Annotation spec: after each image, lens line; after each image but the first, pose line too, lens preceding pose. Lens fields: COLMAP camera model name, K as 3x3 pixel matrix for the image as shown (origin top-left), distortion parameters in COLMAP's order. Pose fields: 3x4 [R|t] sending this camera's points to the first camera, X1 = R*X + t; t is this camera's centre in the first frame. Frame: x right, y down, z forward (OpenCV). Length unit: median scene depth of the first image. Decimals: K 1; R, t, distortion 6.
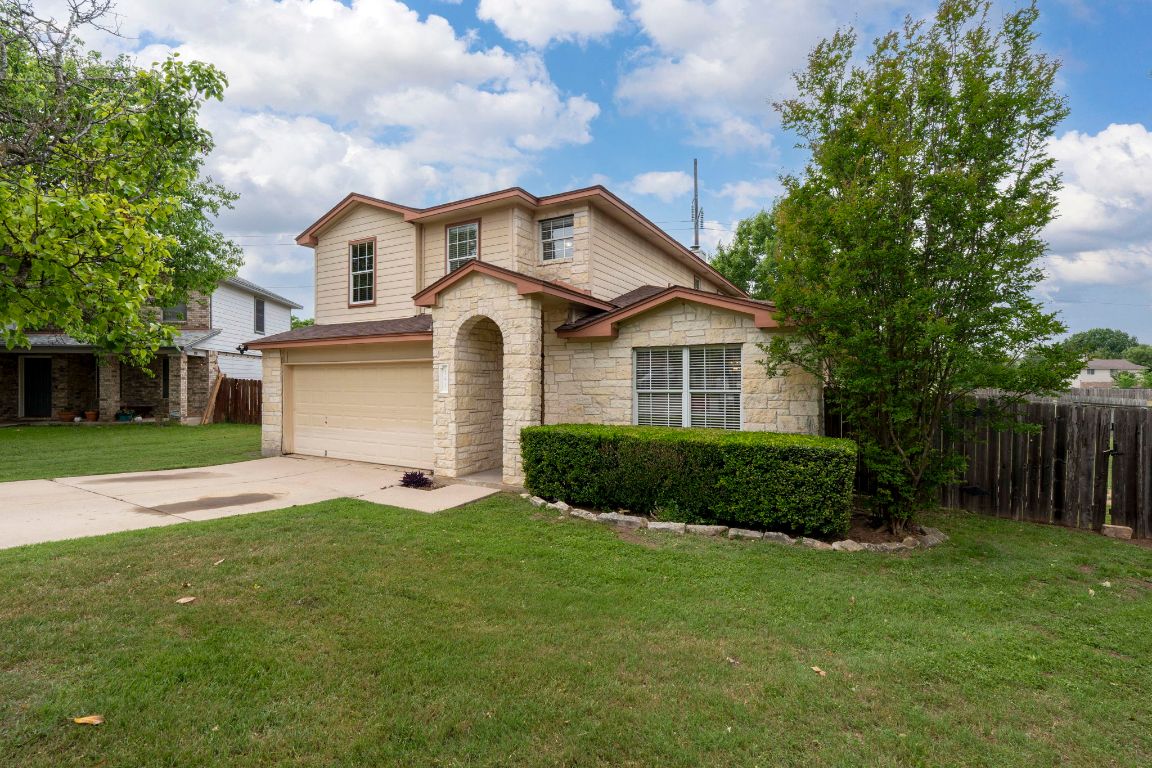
lens RADIAL K [[514.5, 0, 576.0], [0, 514.5, 384.0], [0, 0, 1]] dist [0.000370, -0.000018]
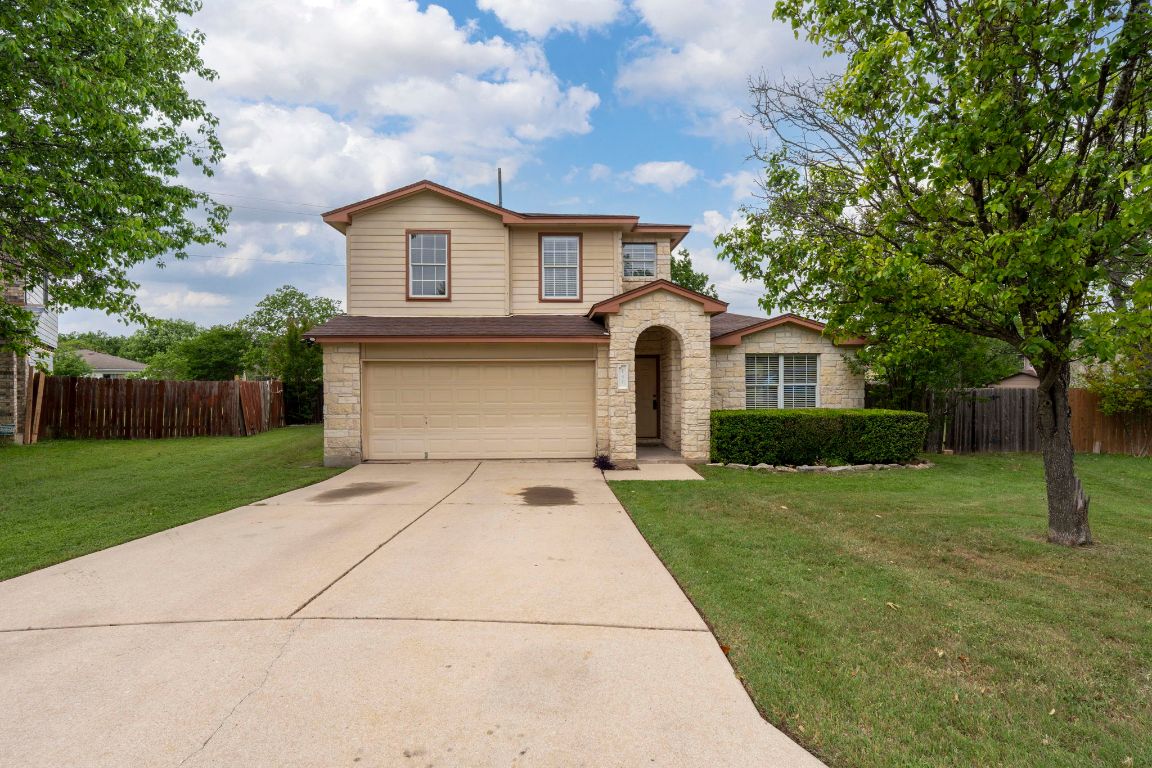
lens RADIAL K [[525.8, 0, 576.0], [0, 525.8, 384.0], [0, 0, 1]] dist [-0.001445, -0.000138]
pose [[0.844284, -0.009739, 0.535808, -1.000982], [0.006299, 0.999946, 0.008251, -0.003651], [-0.535859, -0.003591, 0.844300, 0.045653]]
